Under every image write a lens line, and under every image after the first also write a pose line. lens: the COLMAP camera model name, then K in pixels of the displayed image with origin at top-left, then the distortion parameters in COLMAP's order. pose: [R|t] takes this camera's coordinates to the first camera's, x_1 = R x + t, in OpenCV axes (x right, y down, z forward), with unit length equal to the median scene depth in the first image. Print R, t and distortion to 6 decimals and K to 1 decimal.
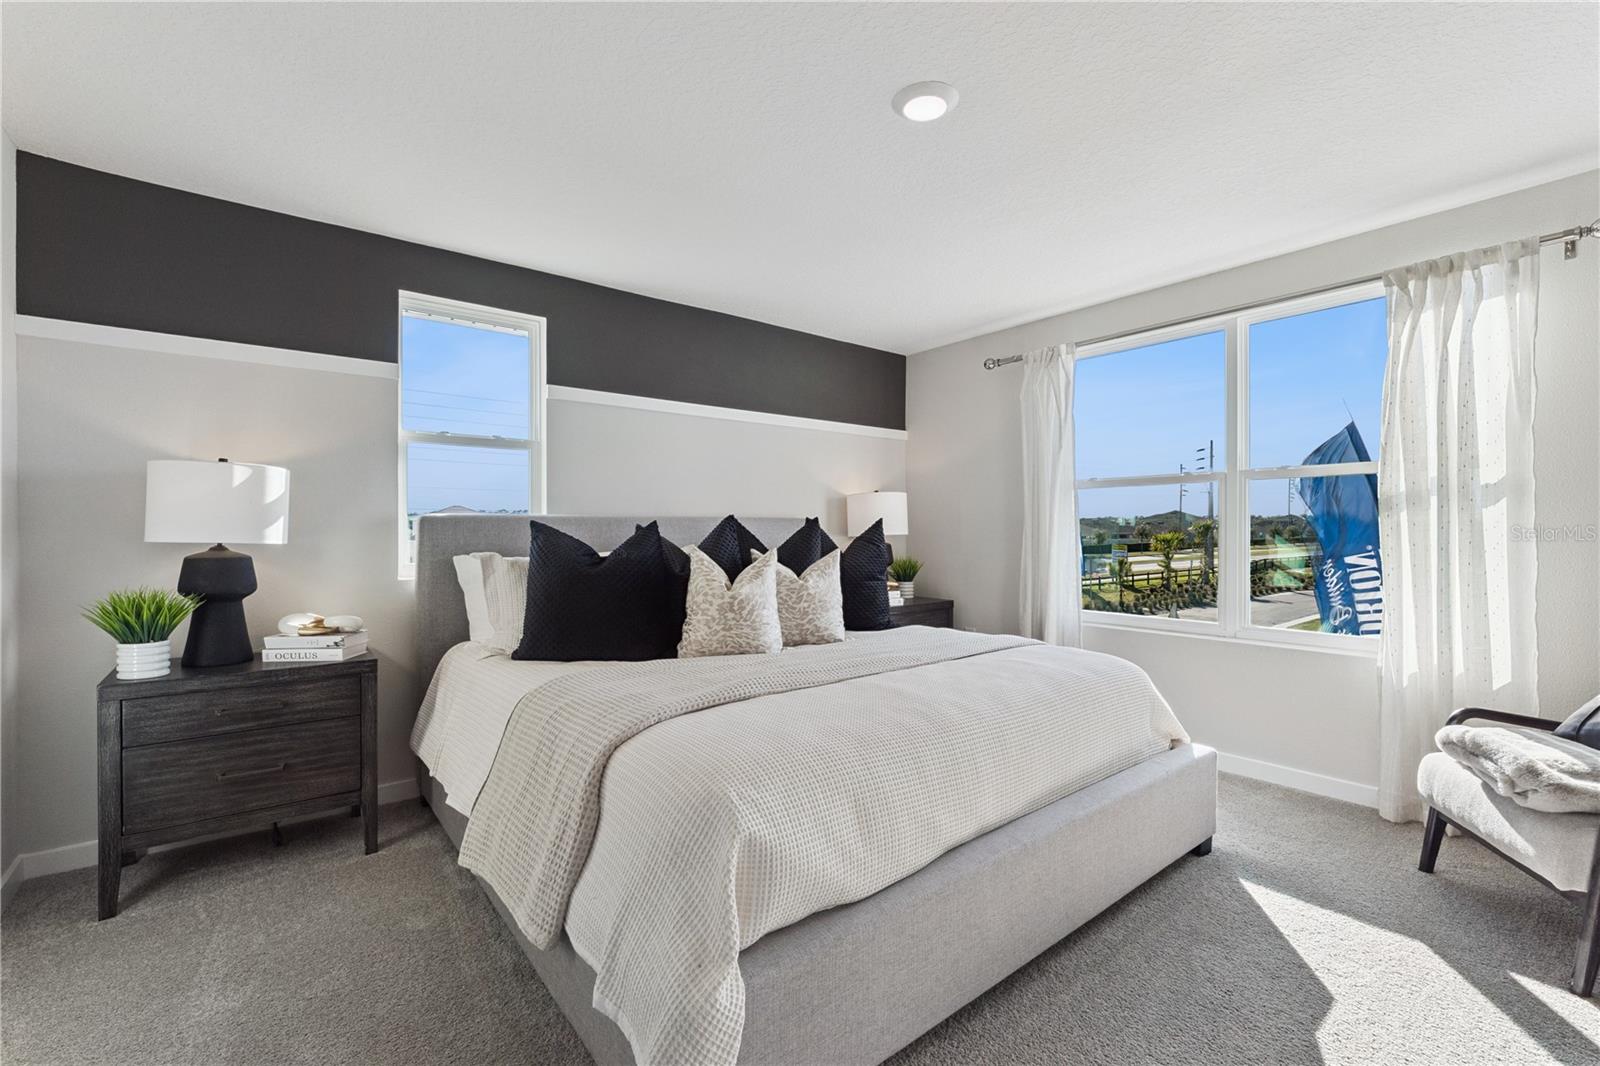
lens RADIAL K [[681.3, 0, 792.9], [0, 681.3, 530.7], [0, 0, 1]] dist [-0.002397, -0.000472]
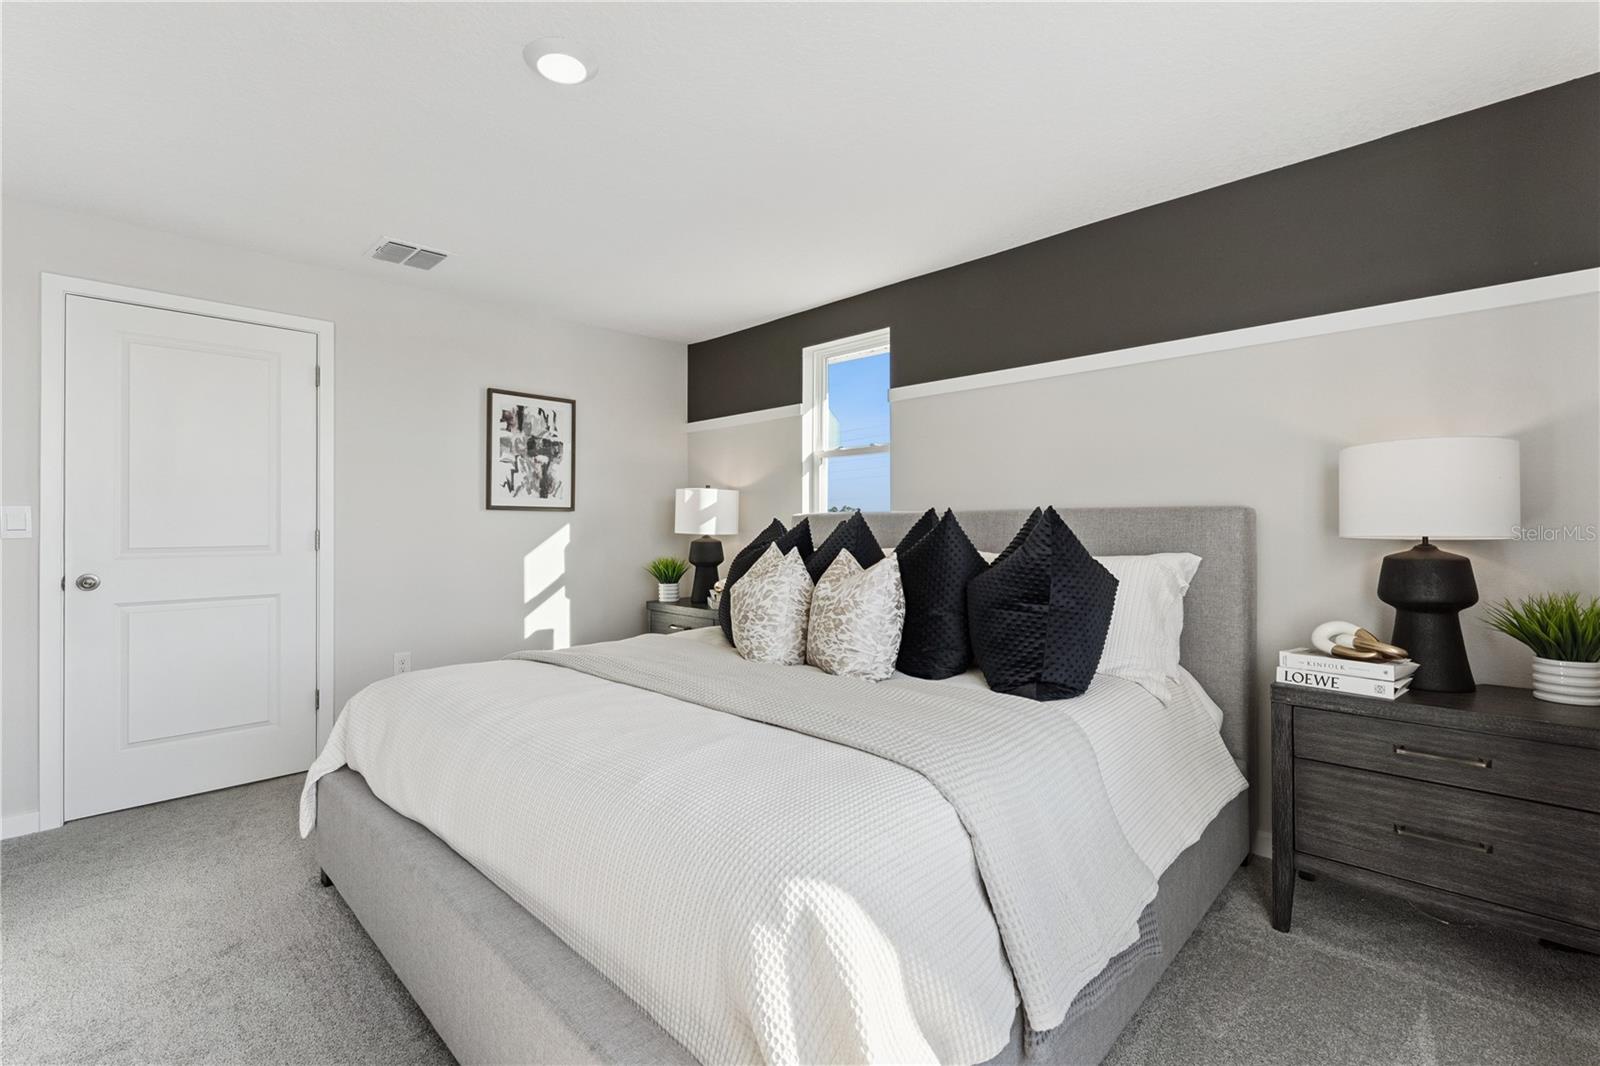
lens RADIAL K [[690.0, 0, 799.1], [0, 690.0, 527.7], [0, 0, 1]] dist [0.000553, -0.000013]
pose [[0.154042, 0.000466, -0.988064, 0.710027], [0.001569, 0.999999, 0.000716, -0.001276], [0.988063, -0.001660, 0.154041, 0.726972]]
